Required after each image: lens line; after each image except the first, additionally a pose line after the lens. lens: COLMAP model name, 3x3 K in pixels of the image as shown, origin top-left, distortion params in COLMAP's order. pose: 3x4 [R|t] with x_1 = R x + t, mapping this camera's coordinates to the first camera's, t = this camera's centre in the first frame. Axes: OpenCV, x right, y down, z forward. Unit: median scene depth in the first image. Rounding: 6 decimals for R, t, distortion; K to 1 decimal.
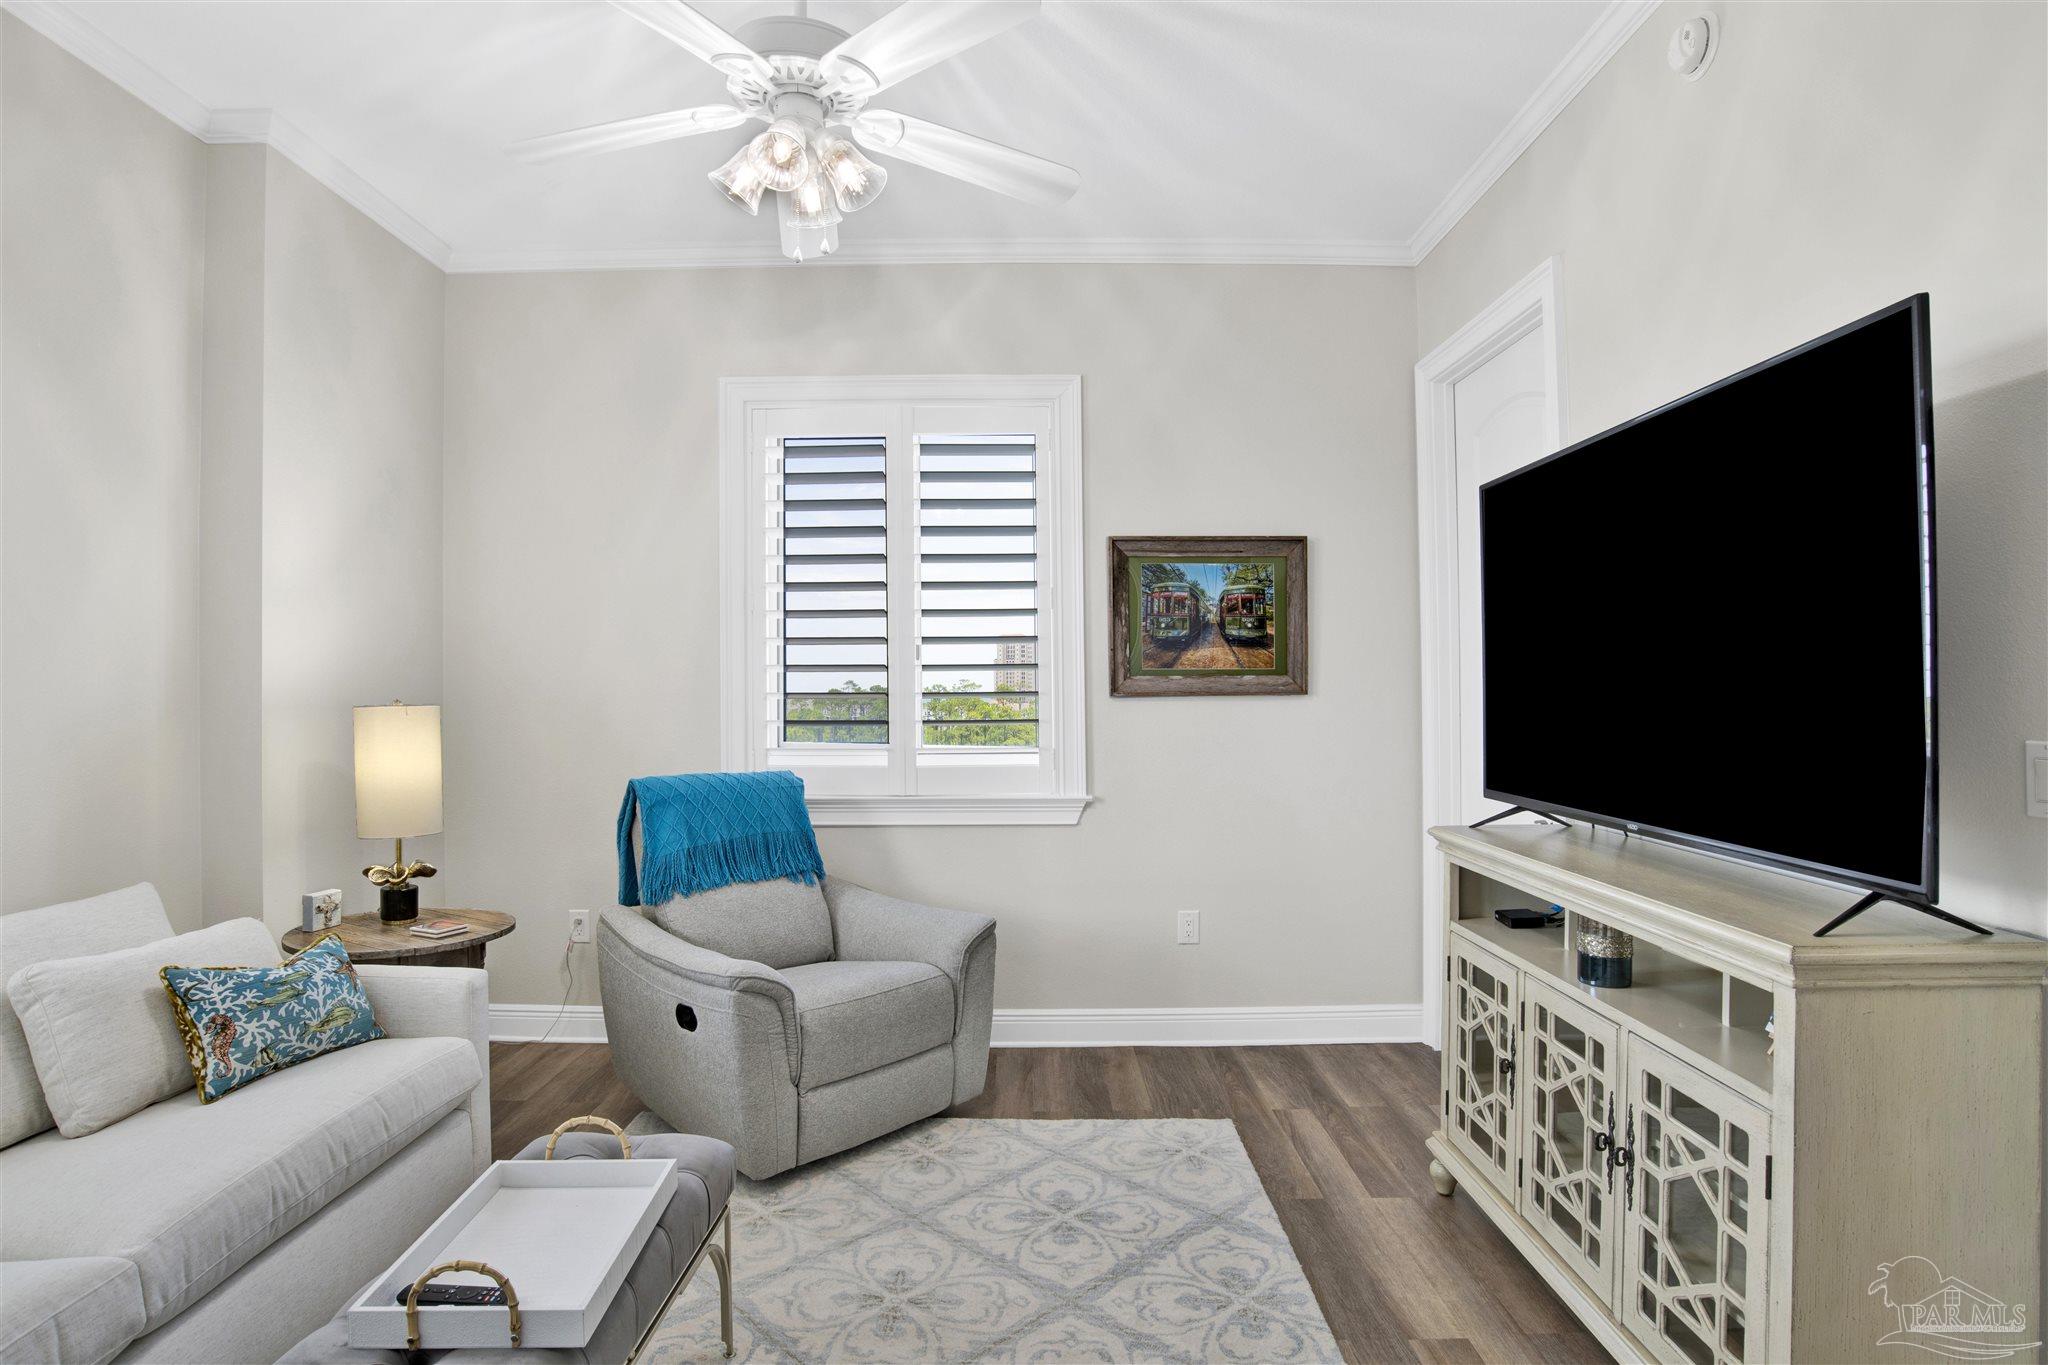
lens RADIAL K [[1087.1, 0, 1002.7], [0, 1087.1, 665.1], [0, 0, 1]] dist [-0.058791, 0.020904]
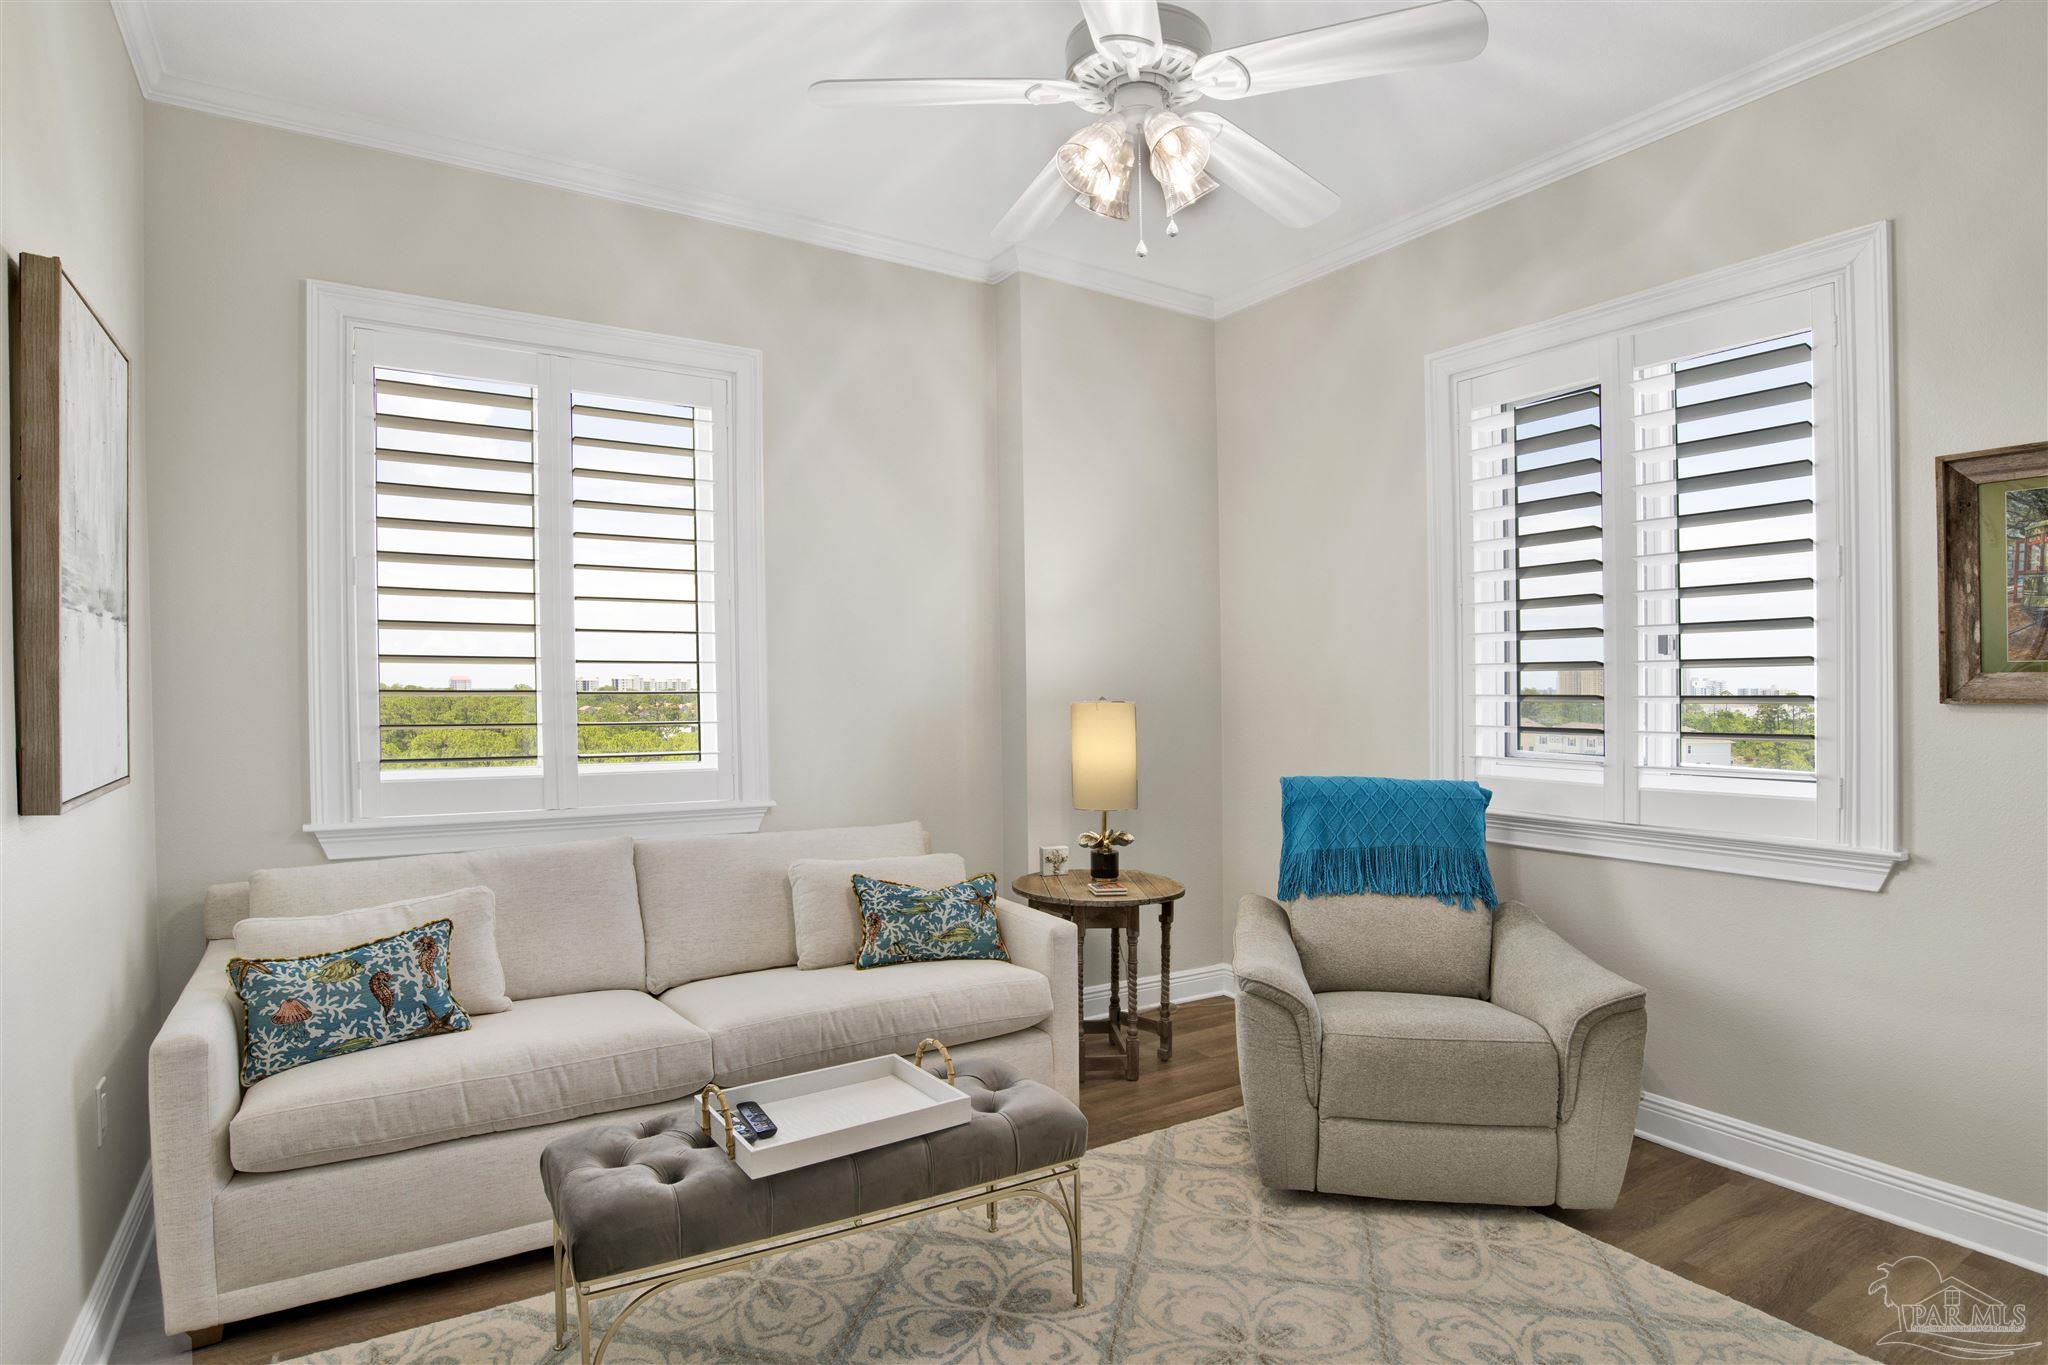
lens RADIAL K [[1087.1, 0, 1056.4], [0, 1087.1, 703.3], [0, 0, 1]] dist [-0.058791, 0.020904]
pose [[0.548402, 0.015185, -0.836077, 0.416541], [0.014411, 0.999515, 0.027606, 0.004201], [0.836091, -0.027188, 0.547917, 0.264206]]
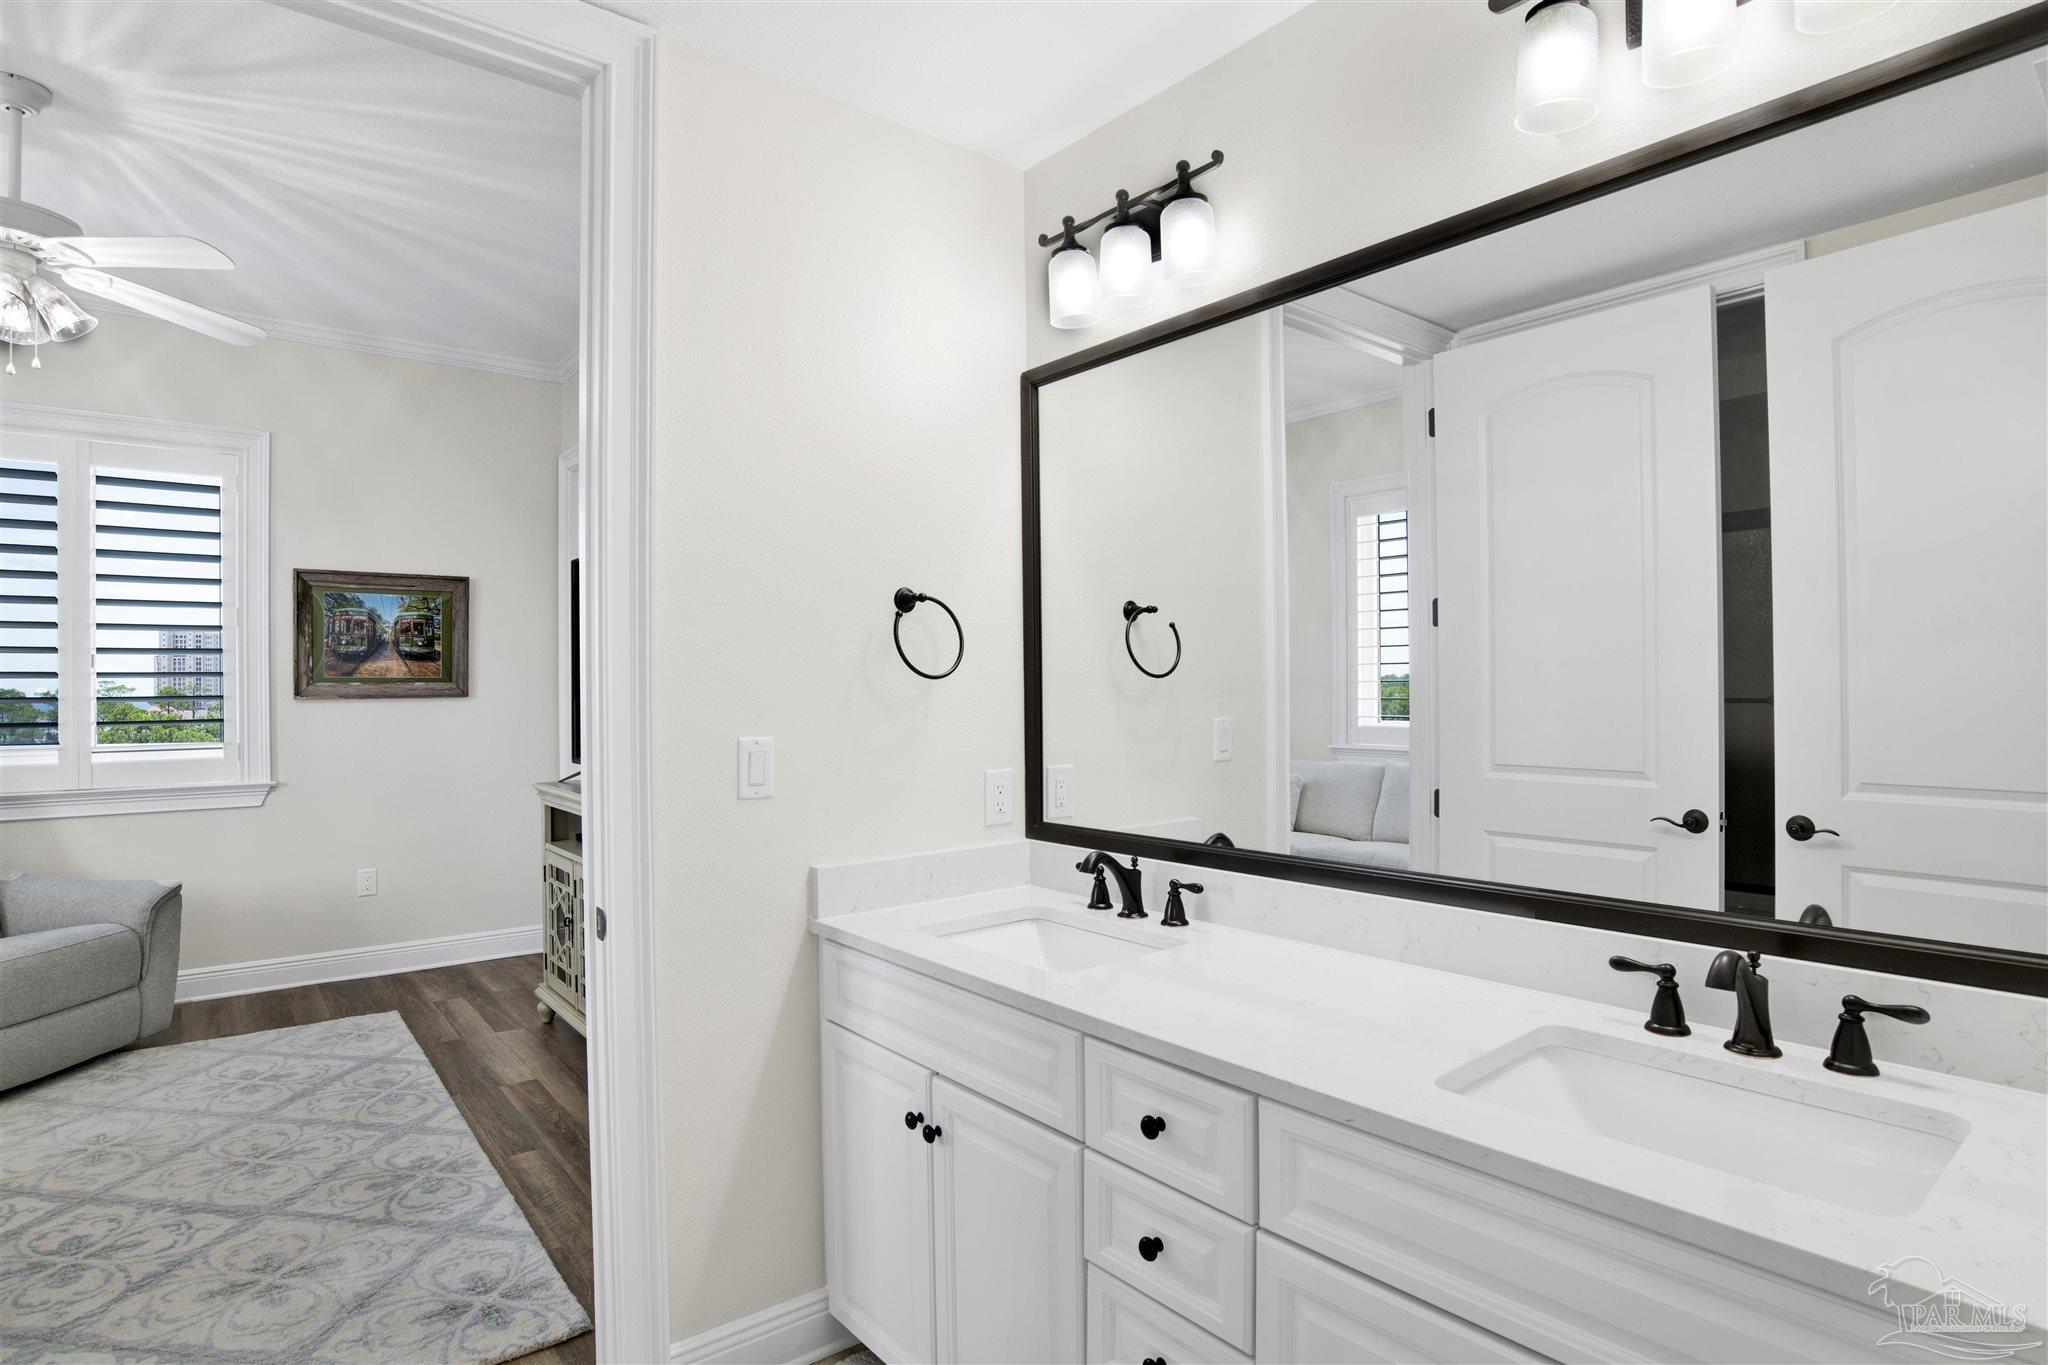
lens RADIAL K [[1087.1, 0, 1028.7], [0, 1087.1, 676.5], [0, 0, 1]] dist [-0.058791, 0.020904]
pose [[0.772632, 0.004801, 0.634835, -0.025435], [-0.010094, 0.999938, 0.004723, -0.013476], [-0.634773, -0.010057, 0.772633, -0.552531]]
